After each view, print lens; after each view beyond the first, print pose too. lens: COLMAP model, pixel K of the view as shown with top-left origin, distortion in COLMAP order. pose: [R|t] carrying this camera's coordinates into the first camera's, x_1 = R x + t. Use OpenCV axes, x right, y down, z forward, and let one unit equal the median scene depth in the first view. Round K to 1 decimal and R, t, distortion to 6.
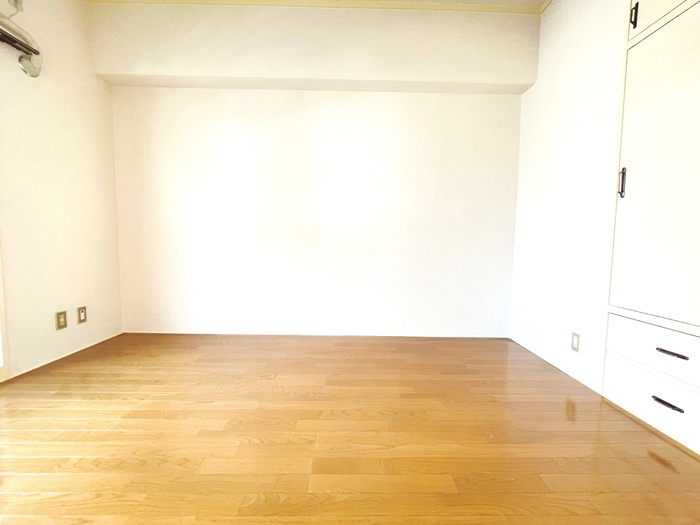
lens RADIAL K [[284.1, 0, 345.8], [0, 284.1, 263.8], [0, 0, 1]] dist [-0.000572, -0.000348]
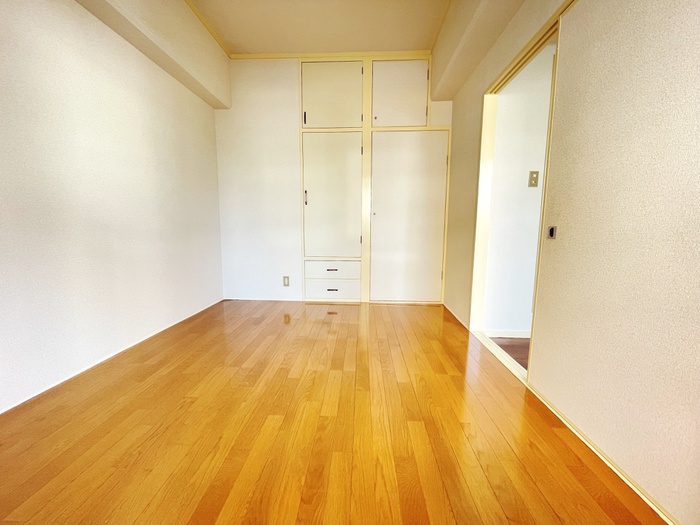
lens RADIAL K [[284.1, 0, 351.7], [0, 284.1, 261.7], [0, 0, 1]] dist [-0.000572, -0.000348]
pose [[0.042883, -0.131813, 0.990347, -0.818628], [0.071151, 0.989144, 0.128572, -0.045606], [-0.996543, 0.064951, 0.051796, 0.404879]]
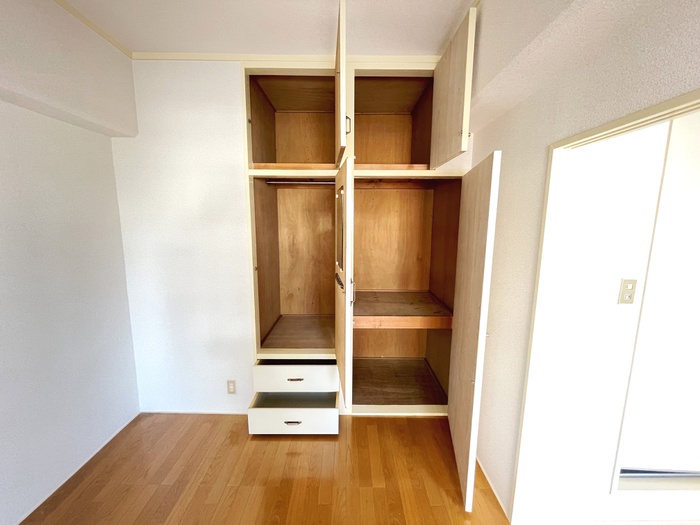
lens RADIAL K [[284.1, 0, 348.4], [0, 284.1, 262.0], [0, 0, 1]] dist [-0.000572, -0.000348]
pose [[-0.005856, -0.166384, 0.986044, -0.298893], [0.076971, 0.983060, 0.166337, -0.378581], [-0.997016, 0.076871, 0.007050, 0.361414]]
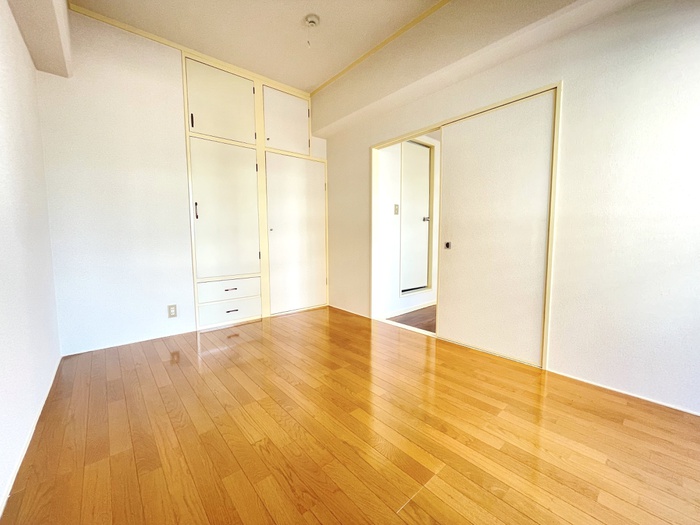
lens RADIAL K [[284.1, 0, 349.5], [0, 284.1, 262.0], [0, 0, 1]] dist [-0.000572, -0.000348]
pose [[-0.653651, -0.070724, 0.753485, -0.759811], [0.057453, 0.988113, 0.142588, -0.116031], [-0.754613, 0.136493, -0.641817, 1.034178]]
